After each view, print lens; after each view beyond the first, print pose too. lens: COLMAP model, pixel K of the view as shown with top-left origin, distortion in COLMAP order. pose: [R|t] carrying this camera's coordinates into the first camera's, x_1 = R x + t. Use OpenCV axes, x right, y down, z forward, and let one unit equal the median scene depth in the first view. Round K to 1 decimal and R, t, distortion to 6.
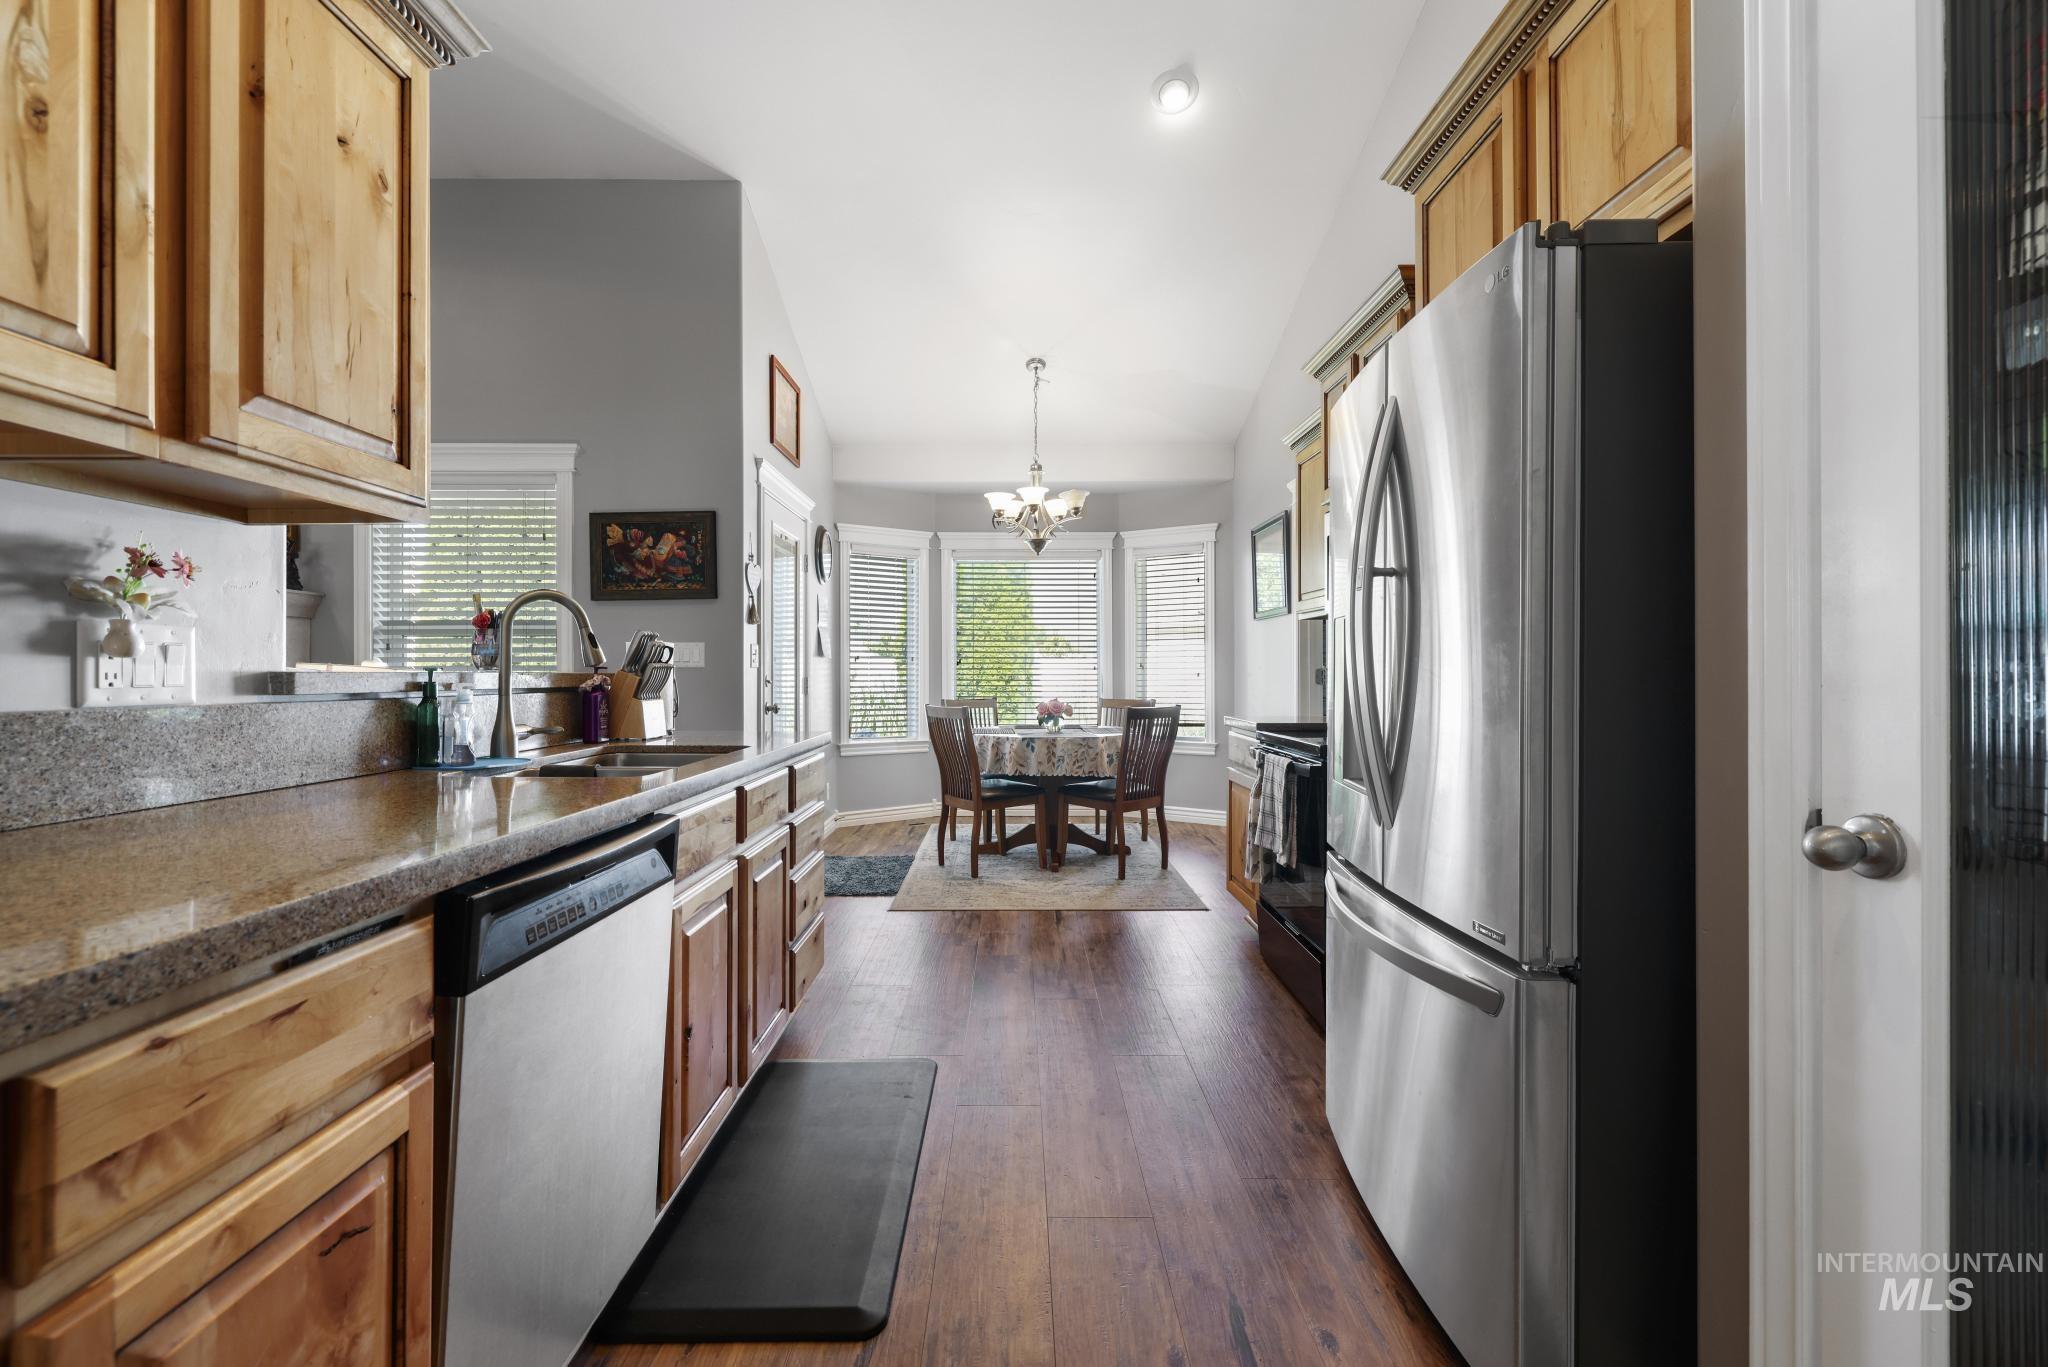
lens RADIAL K [[873.2, 0, 1021.8], [0, 873.2, 675.2], [0, 0, 1]] dist [-0.001107, -0.000096]
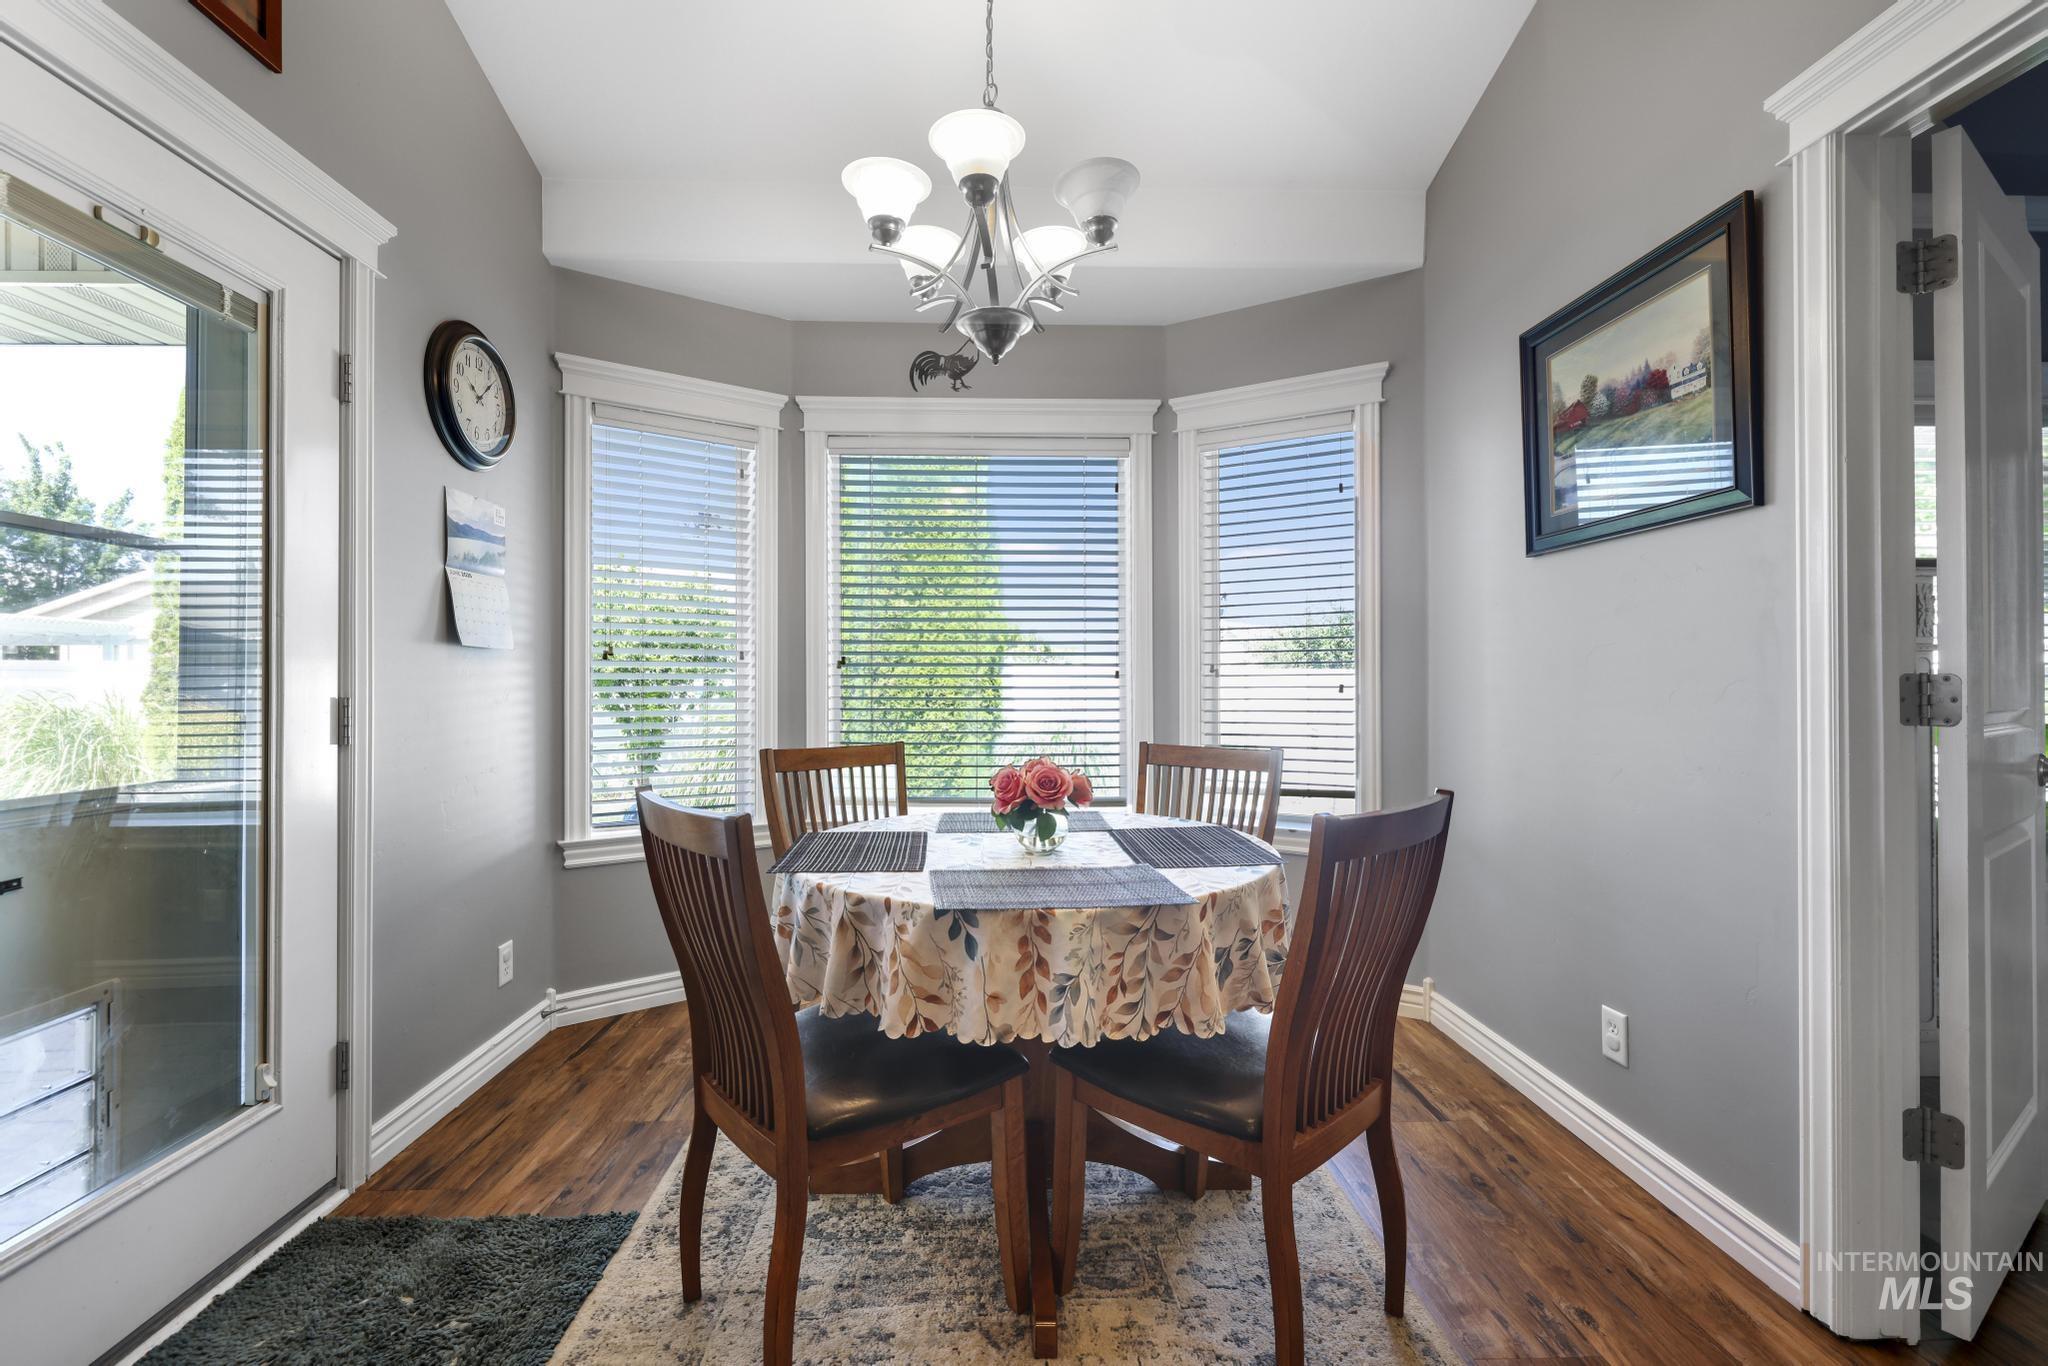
lens RADIAL K [[894.9, 0, 1024.0], [0, 894.9, 683.0], [0, 0, 1]] dist [0.001655, -0.000238]
pose [[0.999471, 0.001621, 0.032467, 0.018534], [-0.001634, 0.999999, 0.000355, -0.003823], [-0.032467, -0.000408, 0.999473, 0.630020]]
